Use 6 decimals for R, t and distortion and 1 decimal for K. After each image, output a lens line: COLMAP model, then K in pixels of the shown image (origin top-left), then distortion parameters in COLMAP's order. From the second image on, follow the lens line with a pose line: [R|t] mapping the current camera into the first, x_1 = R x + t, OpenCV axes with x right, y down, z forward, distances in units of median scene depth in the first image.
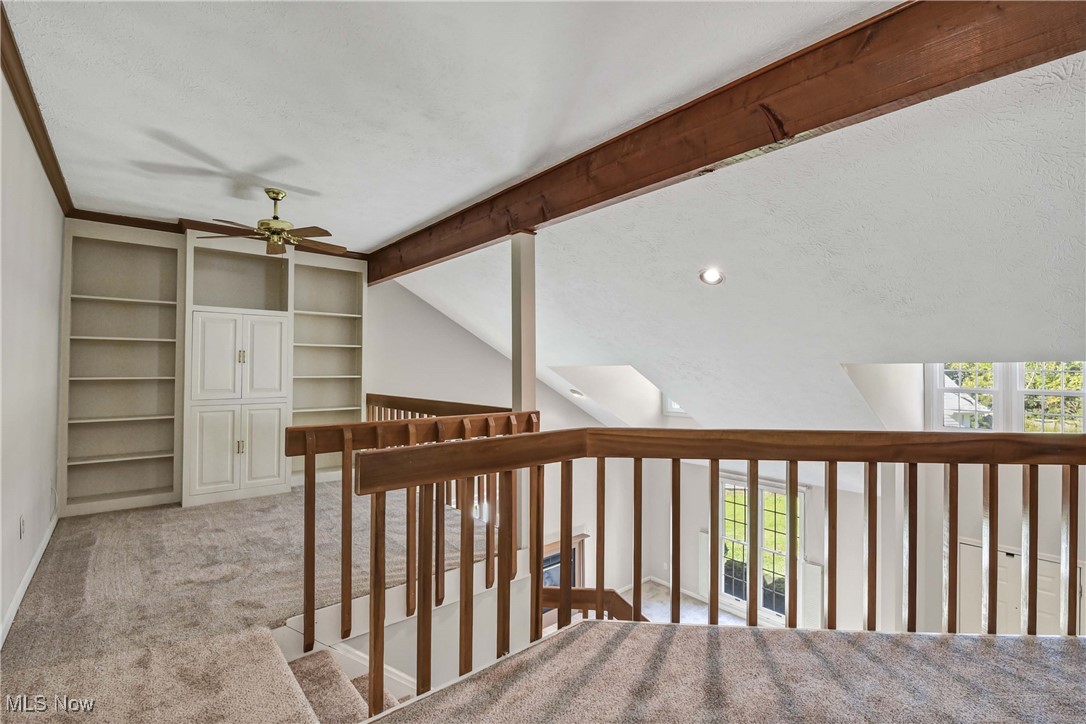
lens RADIAL K [[493.8, 0, 547.8], [0, 493.8, 355.7], [0, 0, 1]] dist [0.004226, -0.013294]
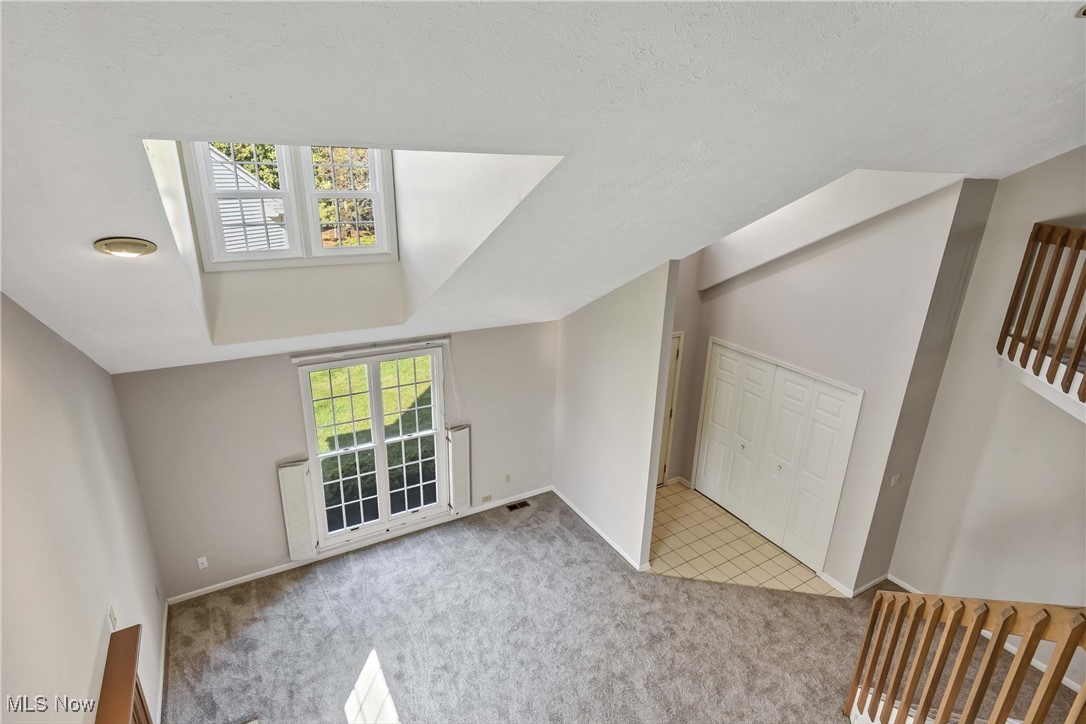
lens RADIAL K [[551.0, 0, 543.0], [0, 551.0, 362.0], [0, 0, 1]] dist [0.000608, -0.000343]
pose [[0.164458, -0.321747, 0.932434, -0.335024], [-0.051892, 0.941174, 0.333915, 0.031598], [-0.985018, -0.103301, 0.138087, 1.135325]]
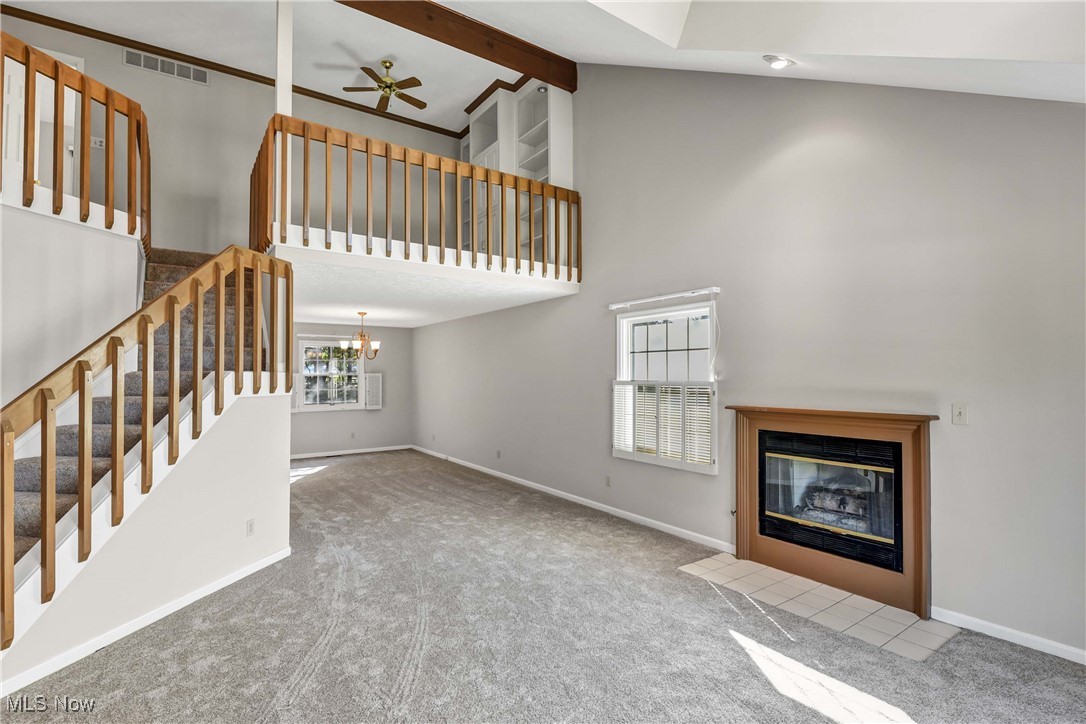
lens RADIAL K [[506.7, 0, 542.7], [0, 506.7, 367.5], [0, 0, 1]] dist [0.001136, 0.000082]
pose [[-0.108192, -0.012664, -0.994049, 0.854064], [0.025388, 0.999558, -0.015497, 0.570882], [0.993806, -0.026914, -0.107823, 1.314091]]
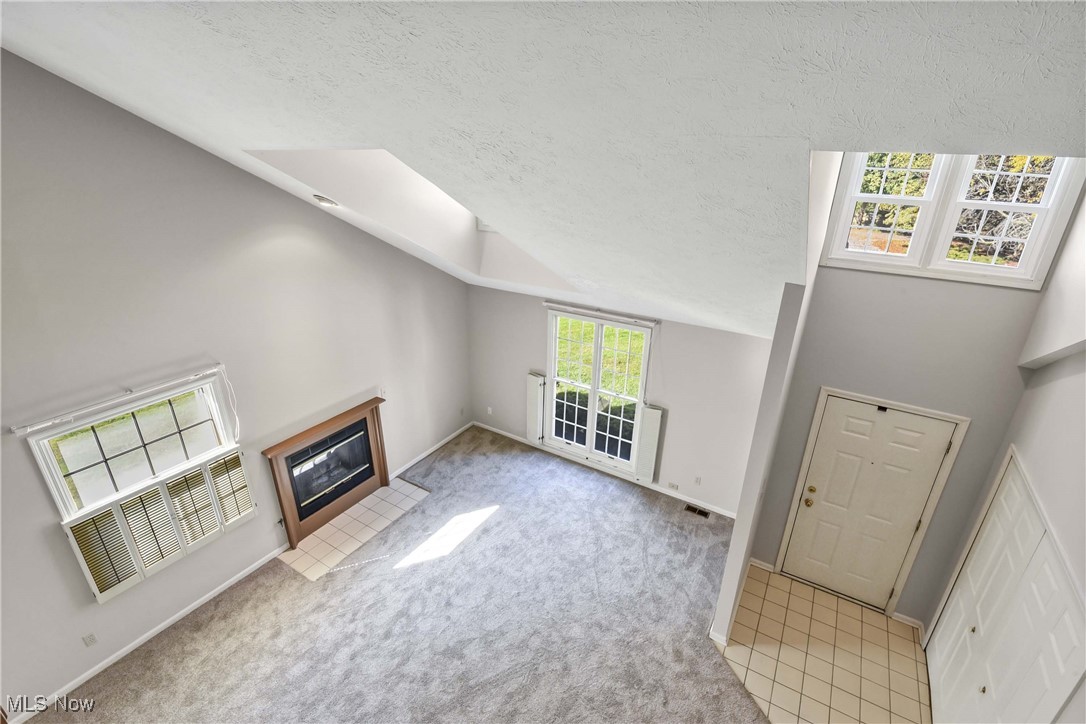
lens RADIAL K [[487.8, 0, 548.8], [0, 487.8, 366.0], [0, 0, 1]] dist [-0.000265, -0.010051]
pose [[0.950434, -0.108516, 0.291375, 0.190482], [-0.022914, 0.910125, 0.413700, 0.013716], [-0.310081, -0.399871, 0.862527, 0.531131]]
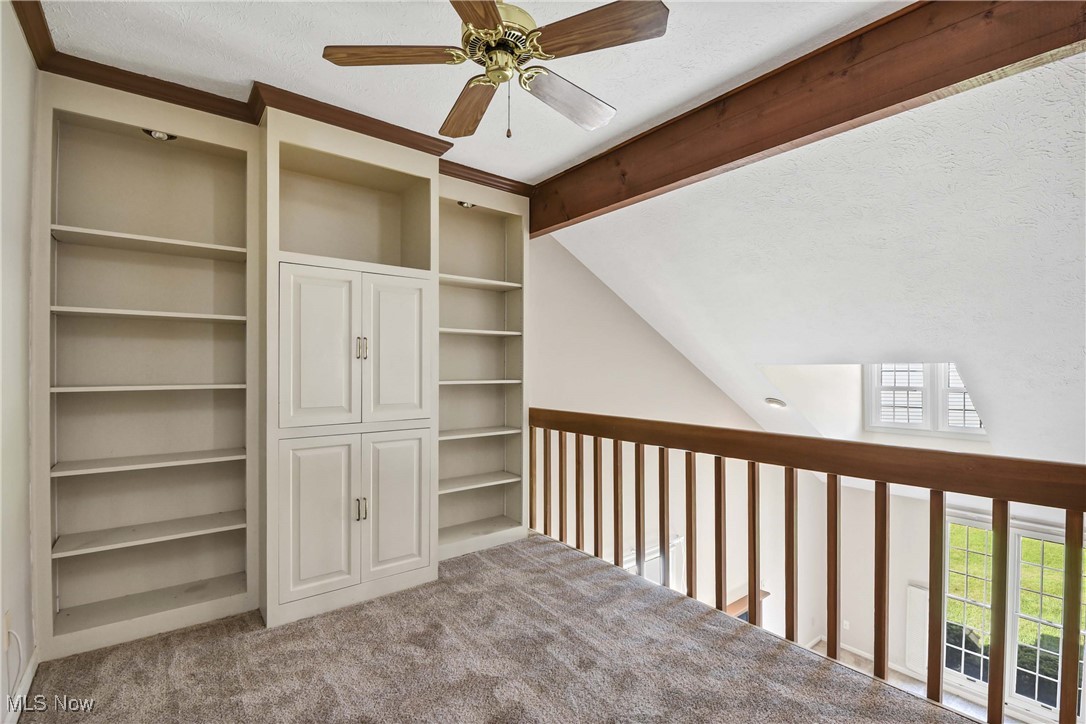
lens RADIAL K [[487.8, 0, 548.8], [0, 487.8, 366.0], [0, 0, 1]] dist [-0.000265, -0.010051]
pose [[0.999479, 0.000422, -0.032273, -0.387529], [0.000274, 0.999768, 0.021557, 0.010570], [0.032275, -0.021555, 0.999247, 0.452133]]
